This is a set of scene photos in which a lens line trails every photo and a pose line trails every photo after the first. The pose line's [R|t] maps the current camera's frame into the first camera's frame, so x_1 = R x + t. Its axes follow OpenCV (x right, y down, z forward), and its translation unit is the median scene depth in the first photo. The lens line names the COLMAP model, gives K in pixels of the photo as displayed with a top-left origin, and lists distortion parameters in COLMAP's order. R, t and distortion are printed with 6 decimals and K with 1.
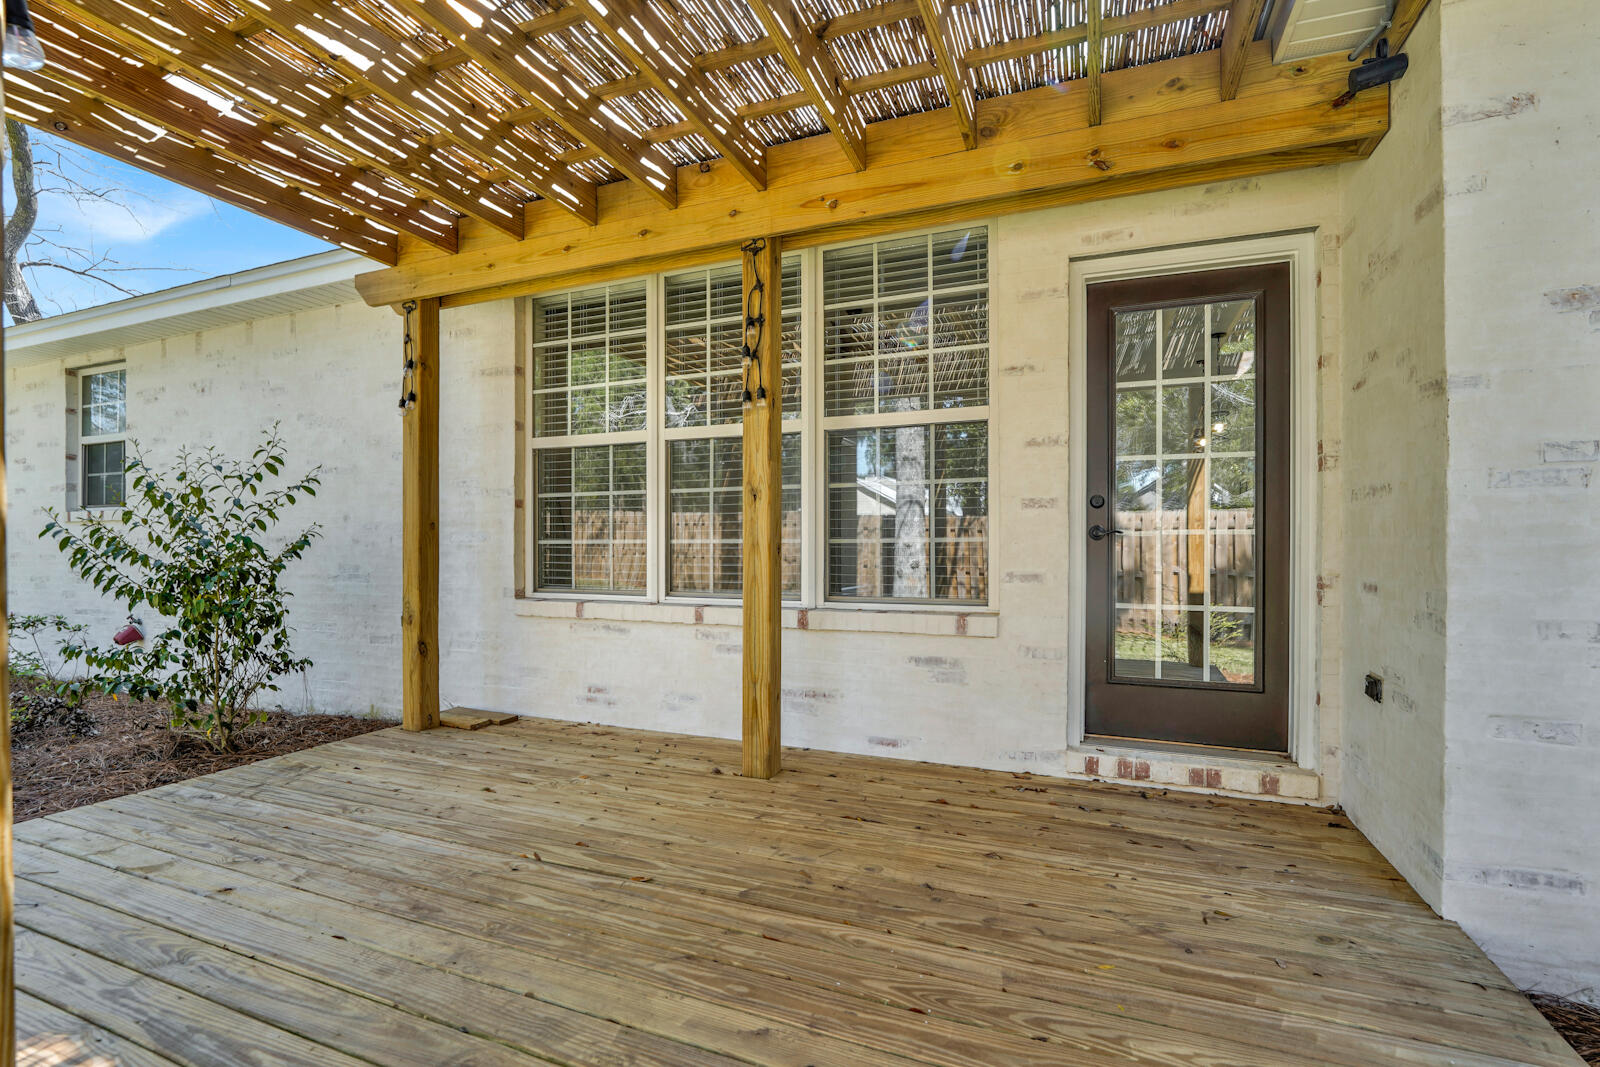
lens RADIAL K [[753.3, 0, 797.0], [0, 753.3, 545.6], [0, 0, 1]] dist [-0.016022, 0.000627]
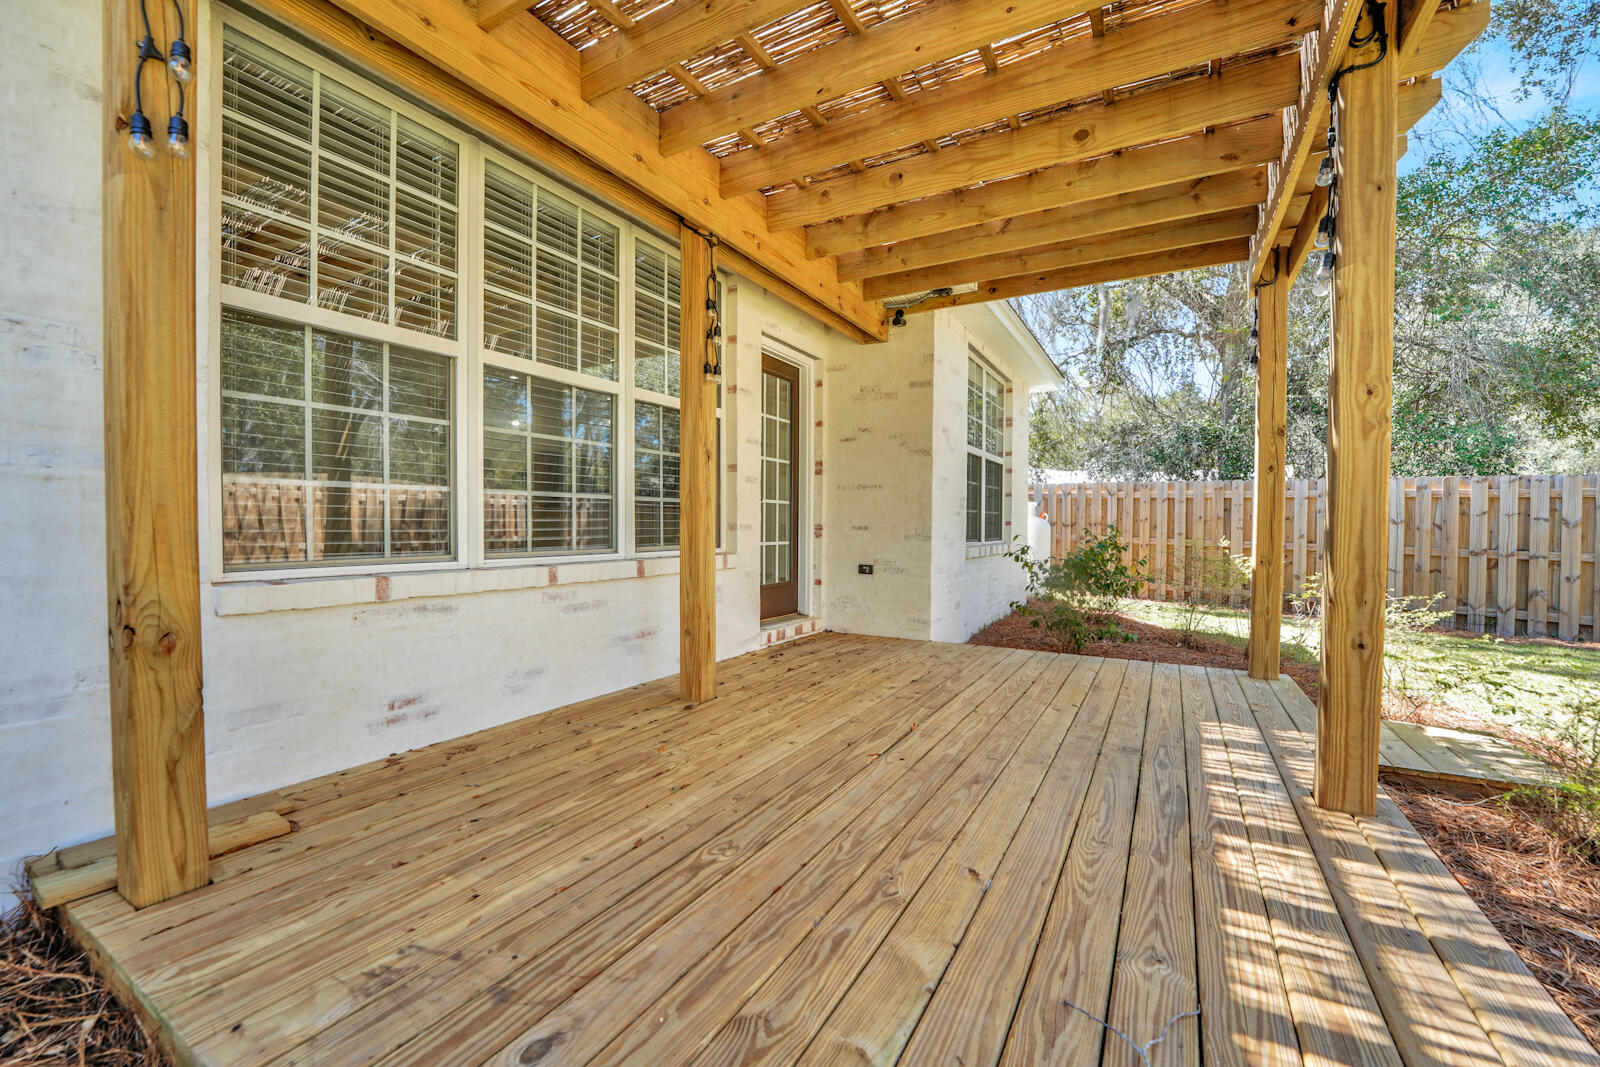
lens RADIAL K [[638.7, 0, 799.5], [0, 638.7, 539.9], [0, 0, 1]] dist [-0.026035, -0.000052]
pose [[0.135575, -0.022860, 0.990503, -1.009866], [-0.005117, 0.999704, 0.023773, 0.036476], [-0.990754, -0.008291, 0.135418, 0.732020]]
